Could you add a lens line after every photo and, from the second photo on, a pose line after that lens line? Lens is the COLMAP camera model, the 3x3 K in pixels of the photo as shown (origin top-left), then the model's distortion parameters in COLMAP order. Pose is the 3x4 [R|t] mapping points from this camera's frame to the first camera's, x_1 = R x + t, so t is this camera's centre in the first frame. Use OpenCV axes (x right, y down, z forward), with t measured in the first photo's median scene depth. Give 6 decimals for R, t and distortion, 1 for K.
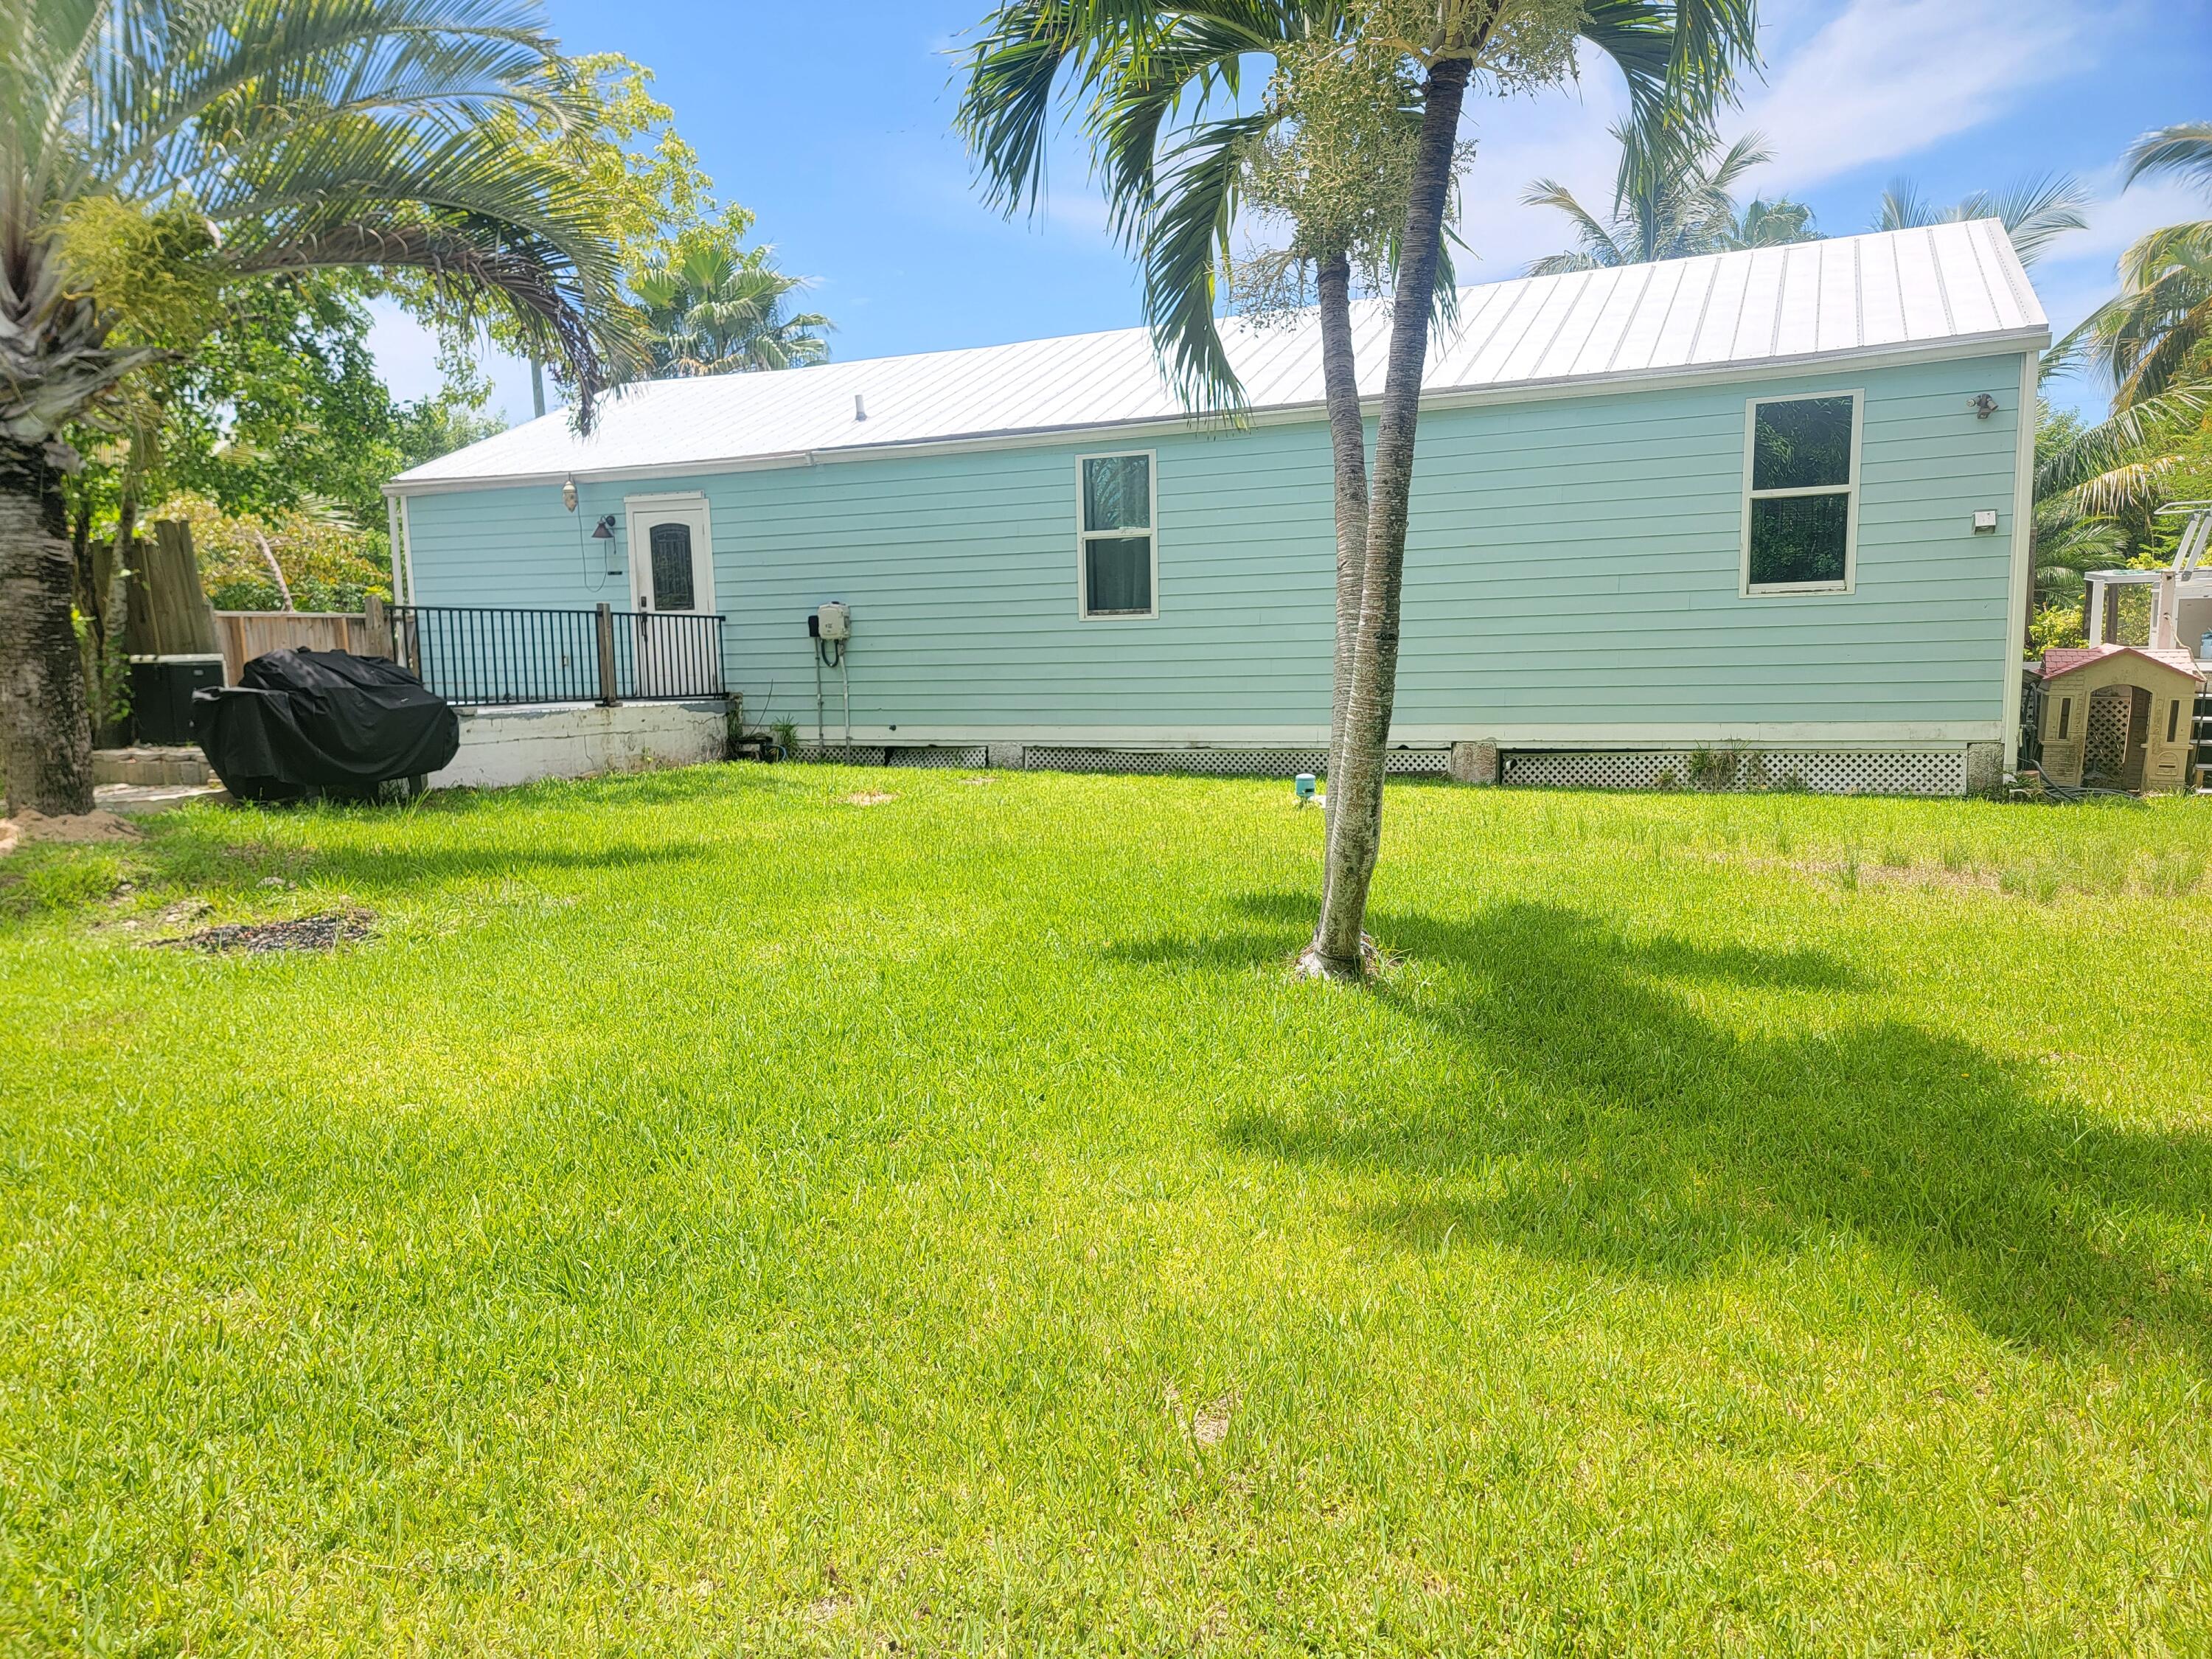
lens RADIAL K [[1543.2, 0, 1108.5], [0, 1543.2, 837.7], [0, 0, 1]] dist [0.035450, -0.002595]
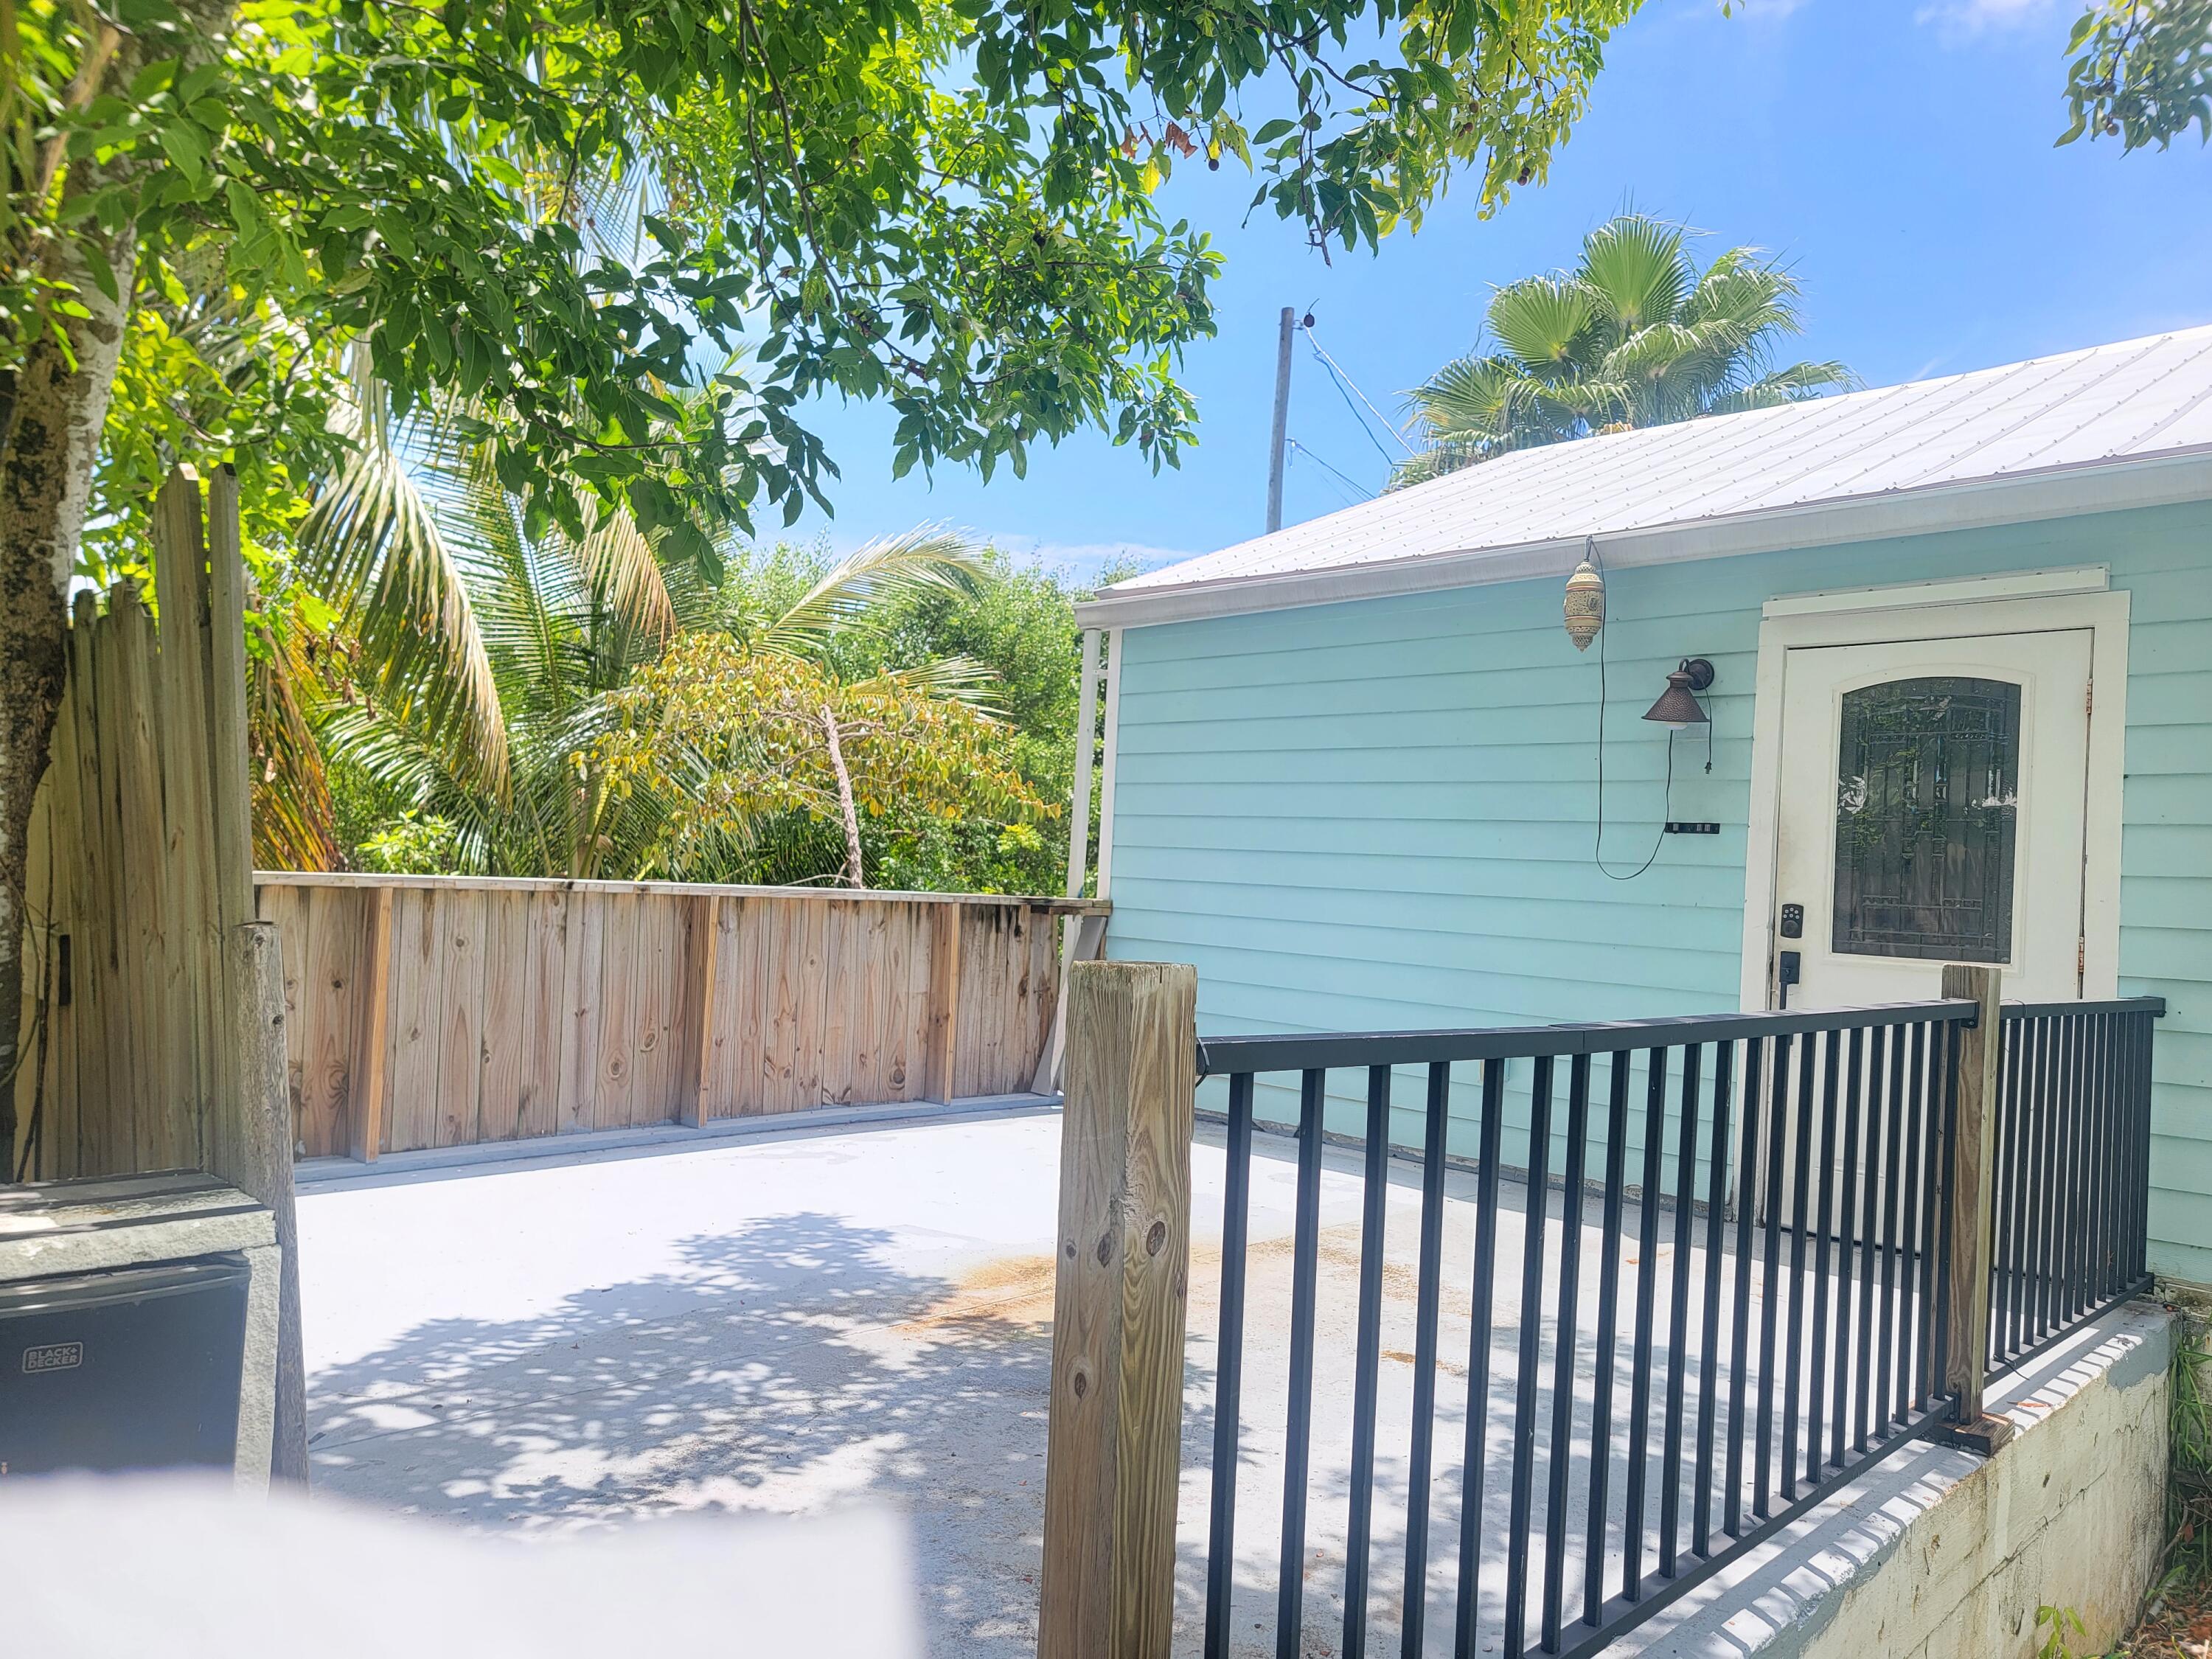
lens RADIAL K [[1543.2, 0, 1105.1], [0, 1543.2, 836.2], [0, 0, 1]] dist [0.035450, -0.002595]
pose [[0.931830, 0.053173, -0.358978, -0.318092], [-0.110053, 0.984028, -0.139918, -0.108932], [0.345805, 0.169886, 0.922799, 0.652379]]
